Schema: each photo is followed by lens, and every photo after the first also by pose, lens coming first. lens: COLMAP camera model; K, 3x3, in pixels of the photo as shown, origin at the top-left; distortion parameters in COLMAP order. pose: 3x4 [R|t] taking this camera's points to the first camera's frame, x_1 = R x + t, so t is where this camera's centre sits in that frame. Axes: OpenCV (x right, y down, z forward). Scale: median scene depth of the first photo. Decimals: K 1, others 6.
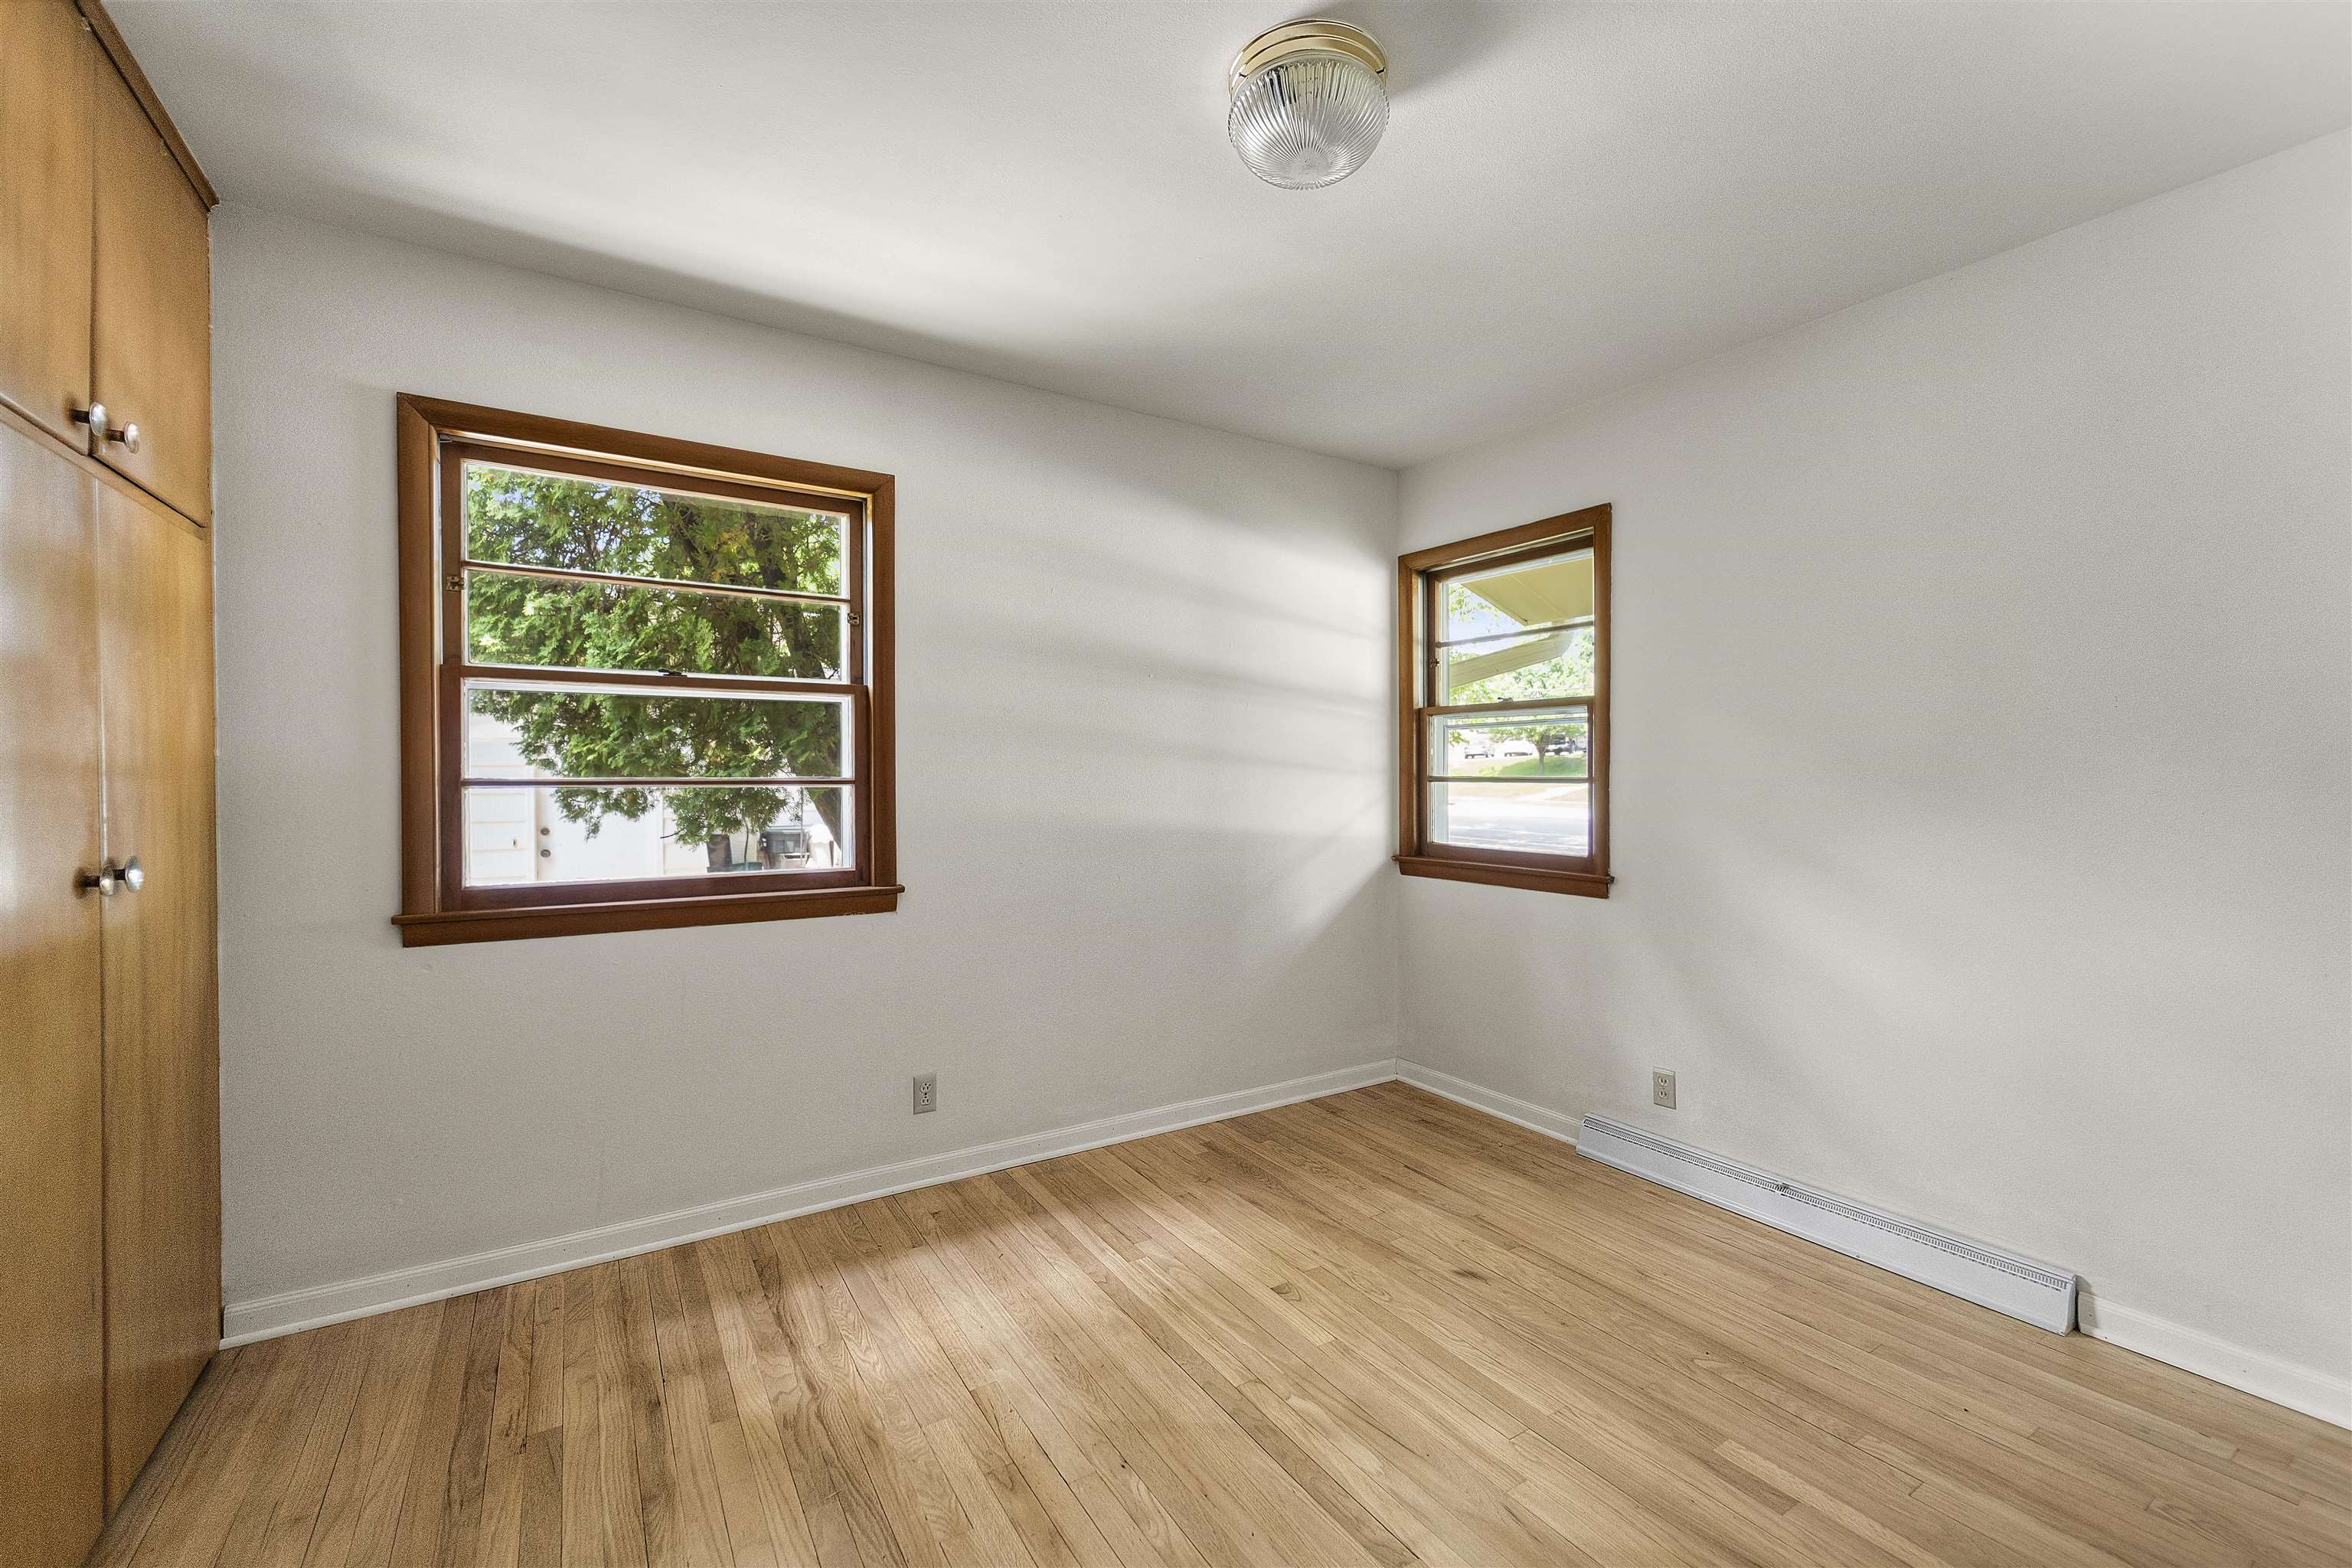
lens RADIAL K [[974.0, 0, 1196.3], [0, 974.0, 772.5], [0, 0, 1]] dist [0.003105, -0.002136]
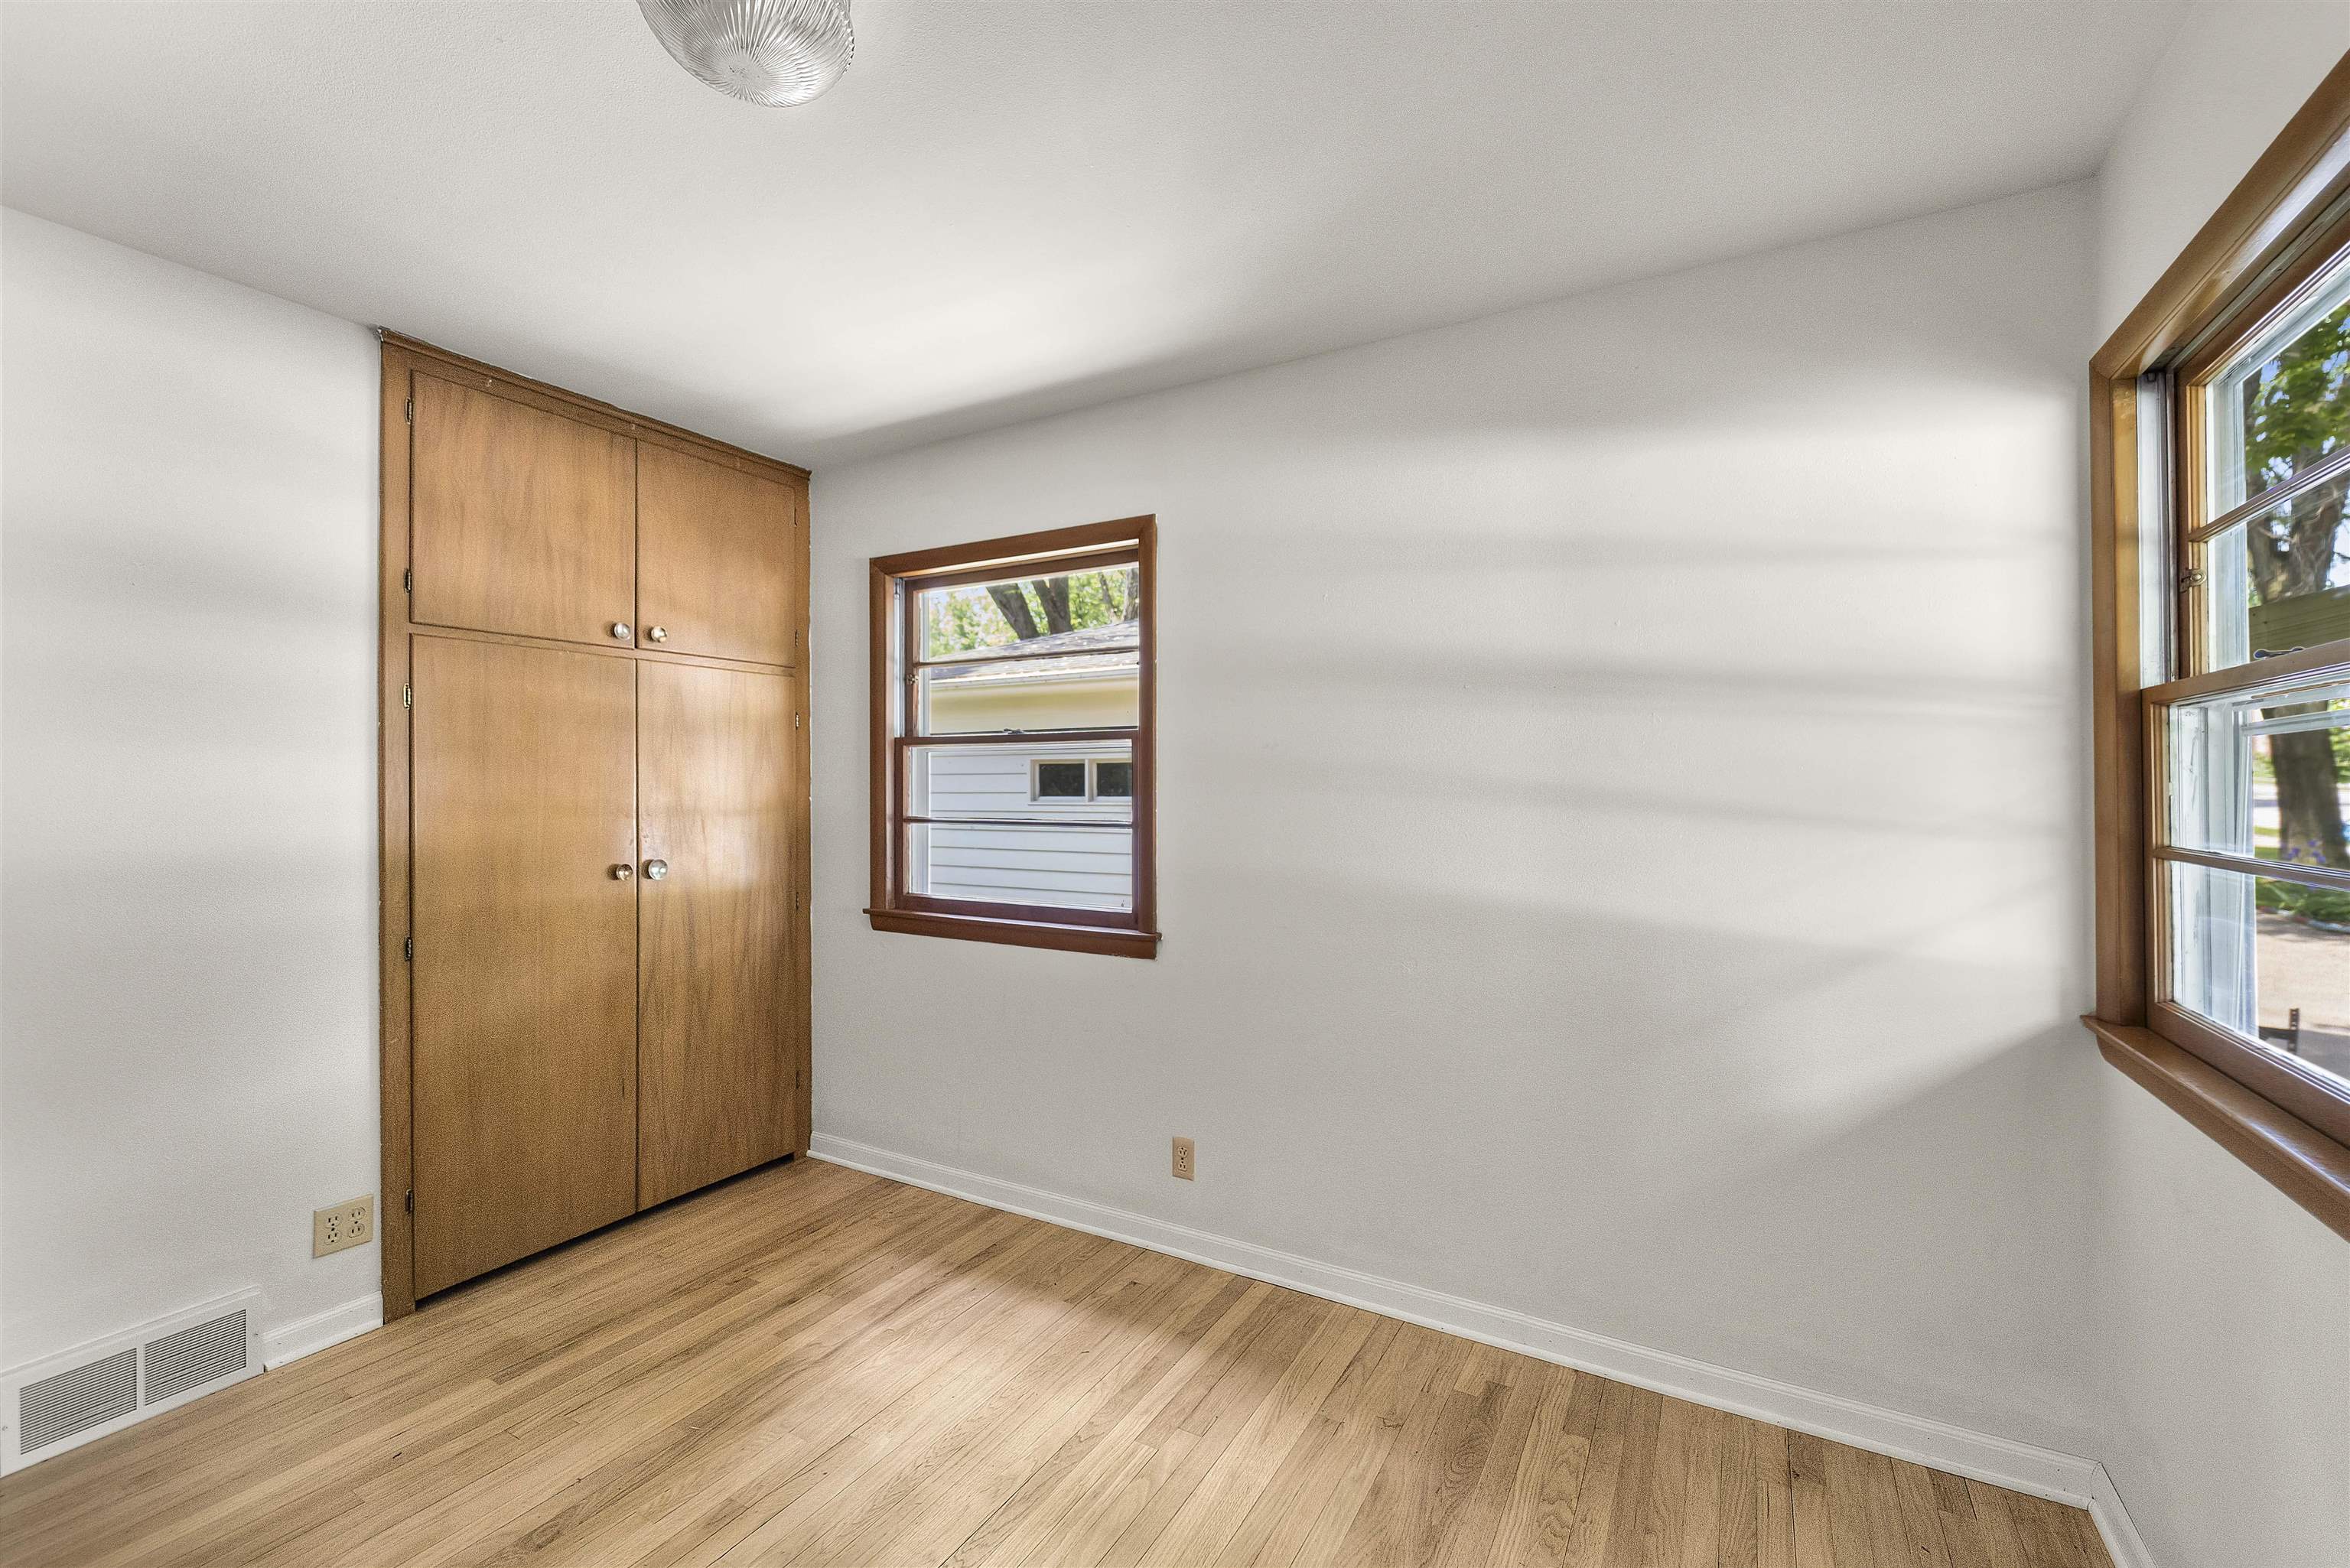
lens RADIAL K [[973.1, 0, 1157.3], [0, 973.1, 787.2], [0, 0, 1]] dist [0.003105, -0.002136]
pose [[0.462824, -0.001255, -0.886449, 0.610060], [-0.002674, 0.999992, -0.002812, -0.030155], [0.886446, 0.003672, 0.462817, 0.604225]]
